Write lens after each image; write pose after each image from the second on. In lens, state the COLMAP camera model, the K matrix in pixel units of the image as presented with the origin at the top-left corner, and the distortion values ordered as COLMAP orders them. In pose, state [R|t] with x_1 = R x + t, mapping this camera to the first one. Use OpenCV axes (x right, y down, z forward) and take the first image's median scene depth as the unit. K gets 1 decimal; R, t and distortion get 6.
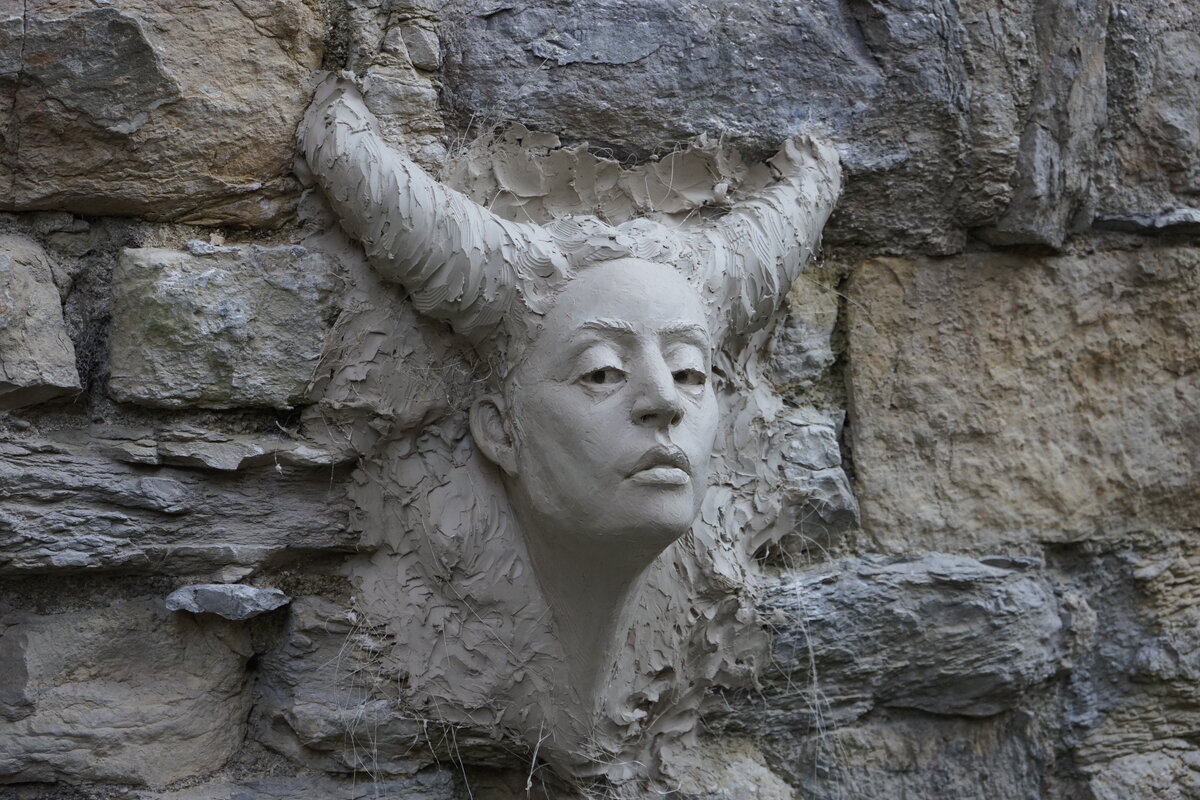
lens RADIAL K [[2469.6, 0, 600.0], [0, 2469.6, 400.0], [0, 0, 1]] dist [-0.066282, 0.505734]
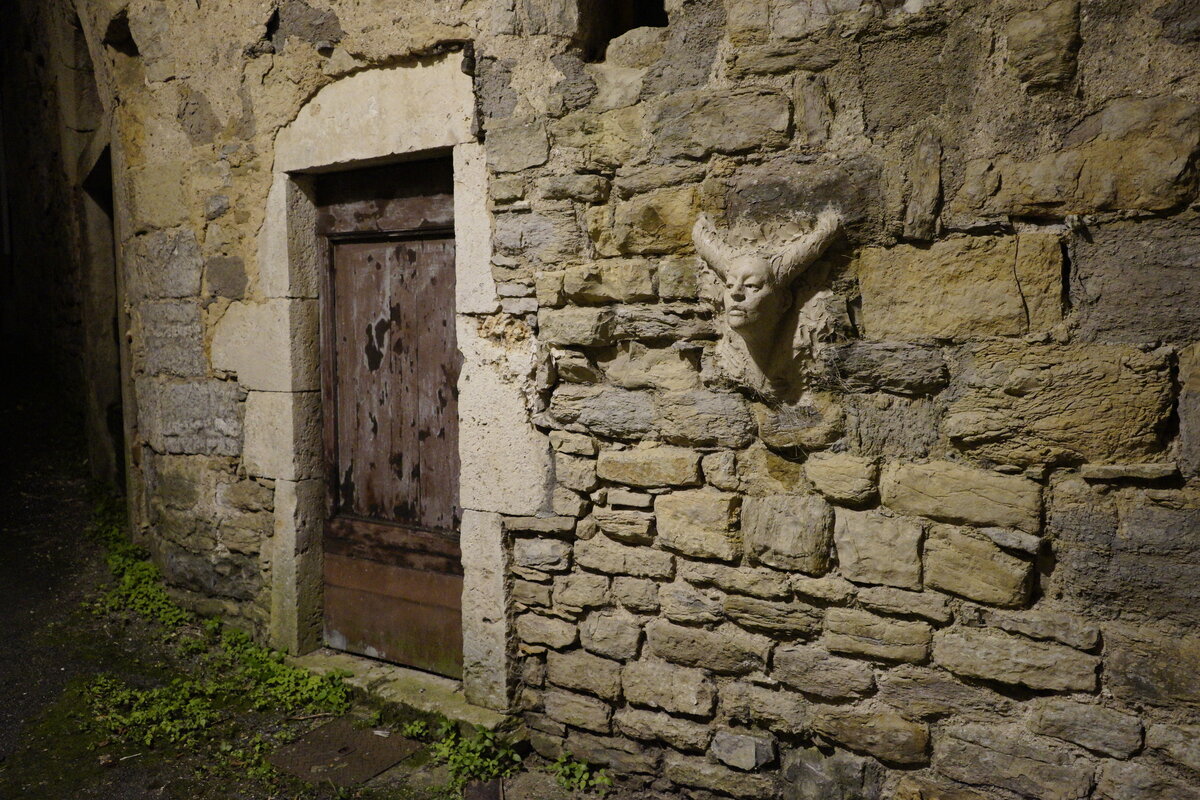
lens RADIAL K [[960.4, 0, 600.0], [0, 960.4, 400.0], [0, 0, 1]] dist [-0.012114, 0.000000]
pose [[0.527796, 0.058719, -0.847339, 1.052151], [0.002489, 0.997496, 0.070675, 0.053826], [0.849367, -0.039411, 0.526329, 0.036376]]
